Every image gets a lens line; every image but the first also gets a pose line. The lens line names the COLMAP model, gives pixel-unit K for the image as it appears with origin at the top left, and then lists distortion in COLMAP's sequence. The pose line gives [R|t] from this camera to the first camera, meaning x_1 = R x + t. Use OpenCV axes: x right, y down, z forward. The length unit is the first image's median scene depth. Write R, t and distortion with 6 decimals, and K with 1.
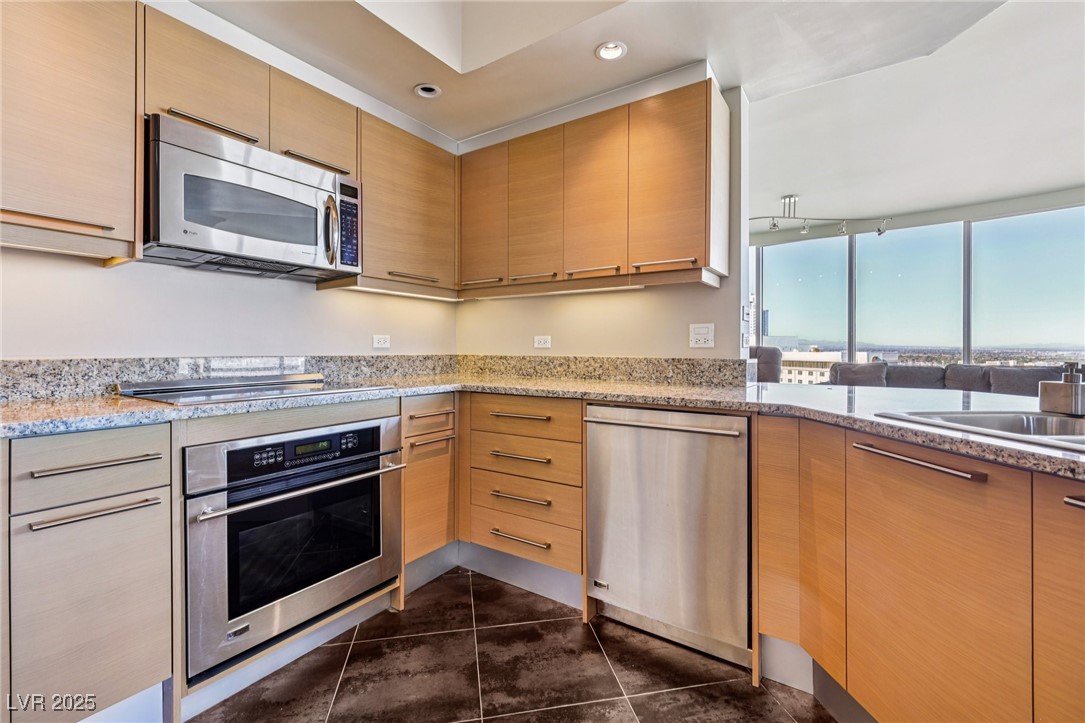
lens RADIAL K [[472.7, 0, 539.4], [0, 472.7, 345.5], [0, 0, 1]] dist [0.002593, 0.000483]
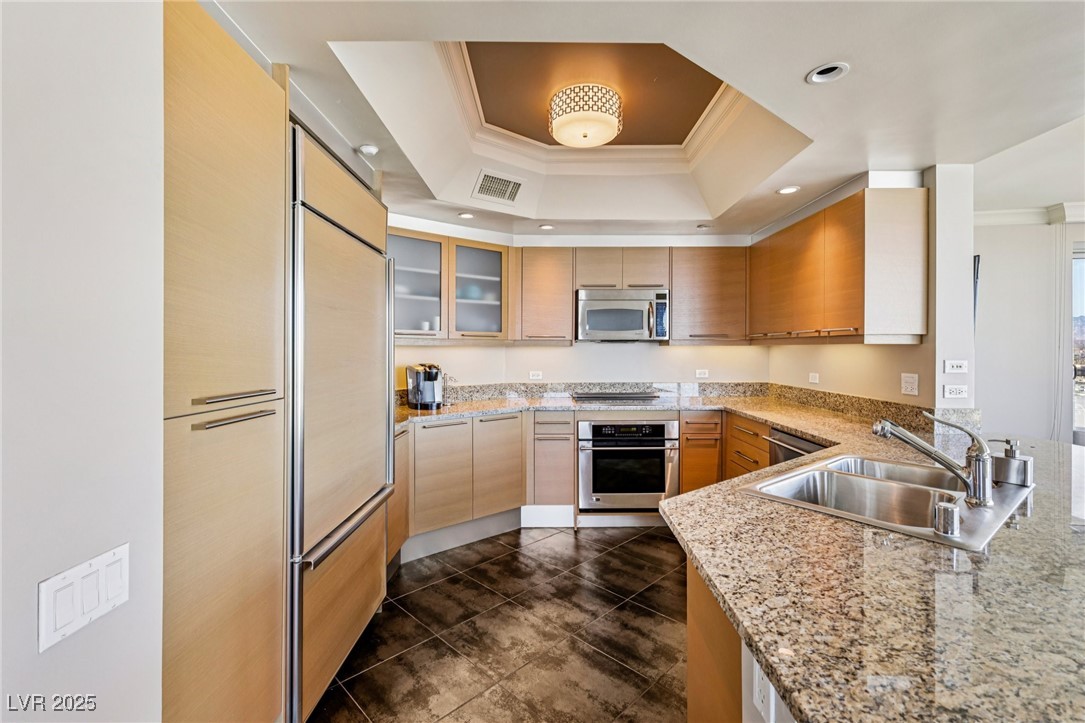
lens RADIAL K [[472.9, 0, 544.4], [0, 472.9, 349.9], [0, 0, 1]] dist [0.018701, -0.000022]
pose [[0.564500, -0.002247, -0.825430, 0.872004], [0.010691, 0.999932, 0.004590, -0.129489], [0.825364, -0.011416, 0.564485, -0.426876]]
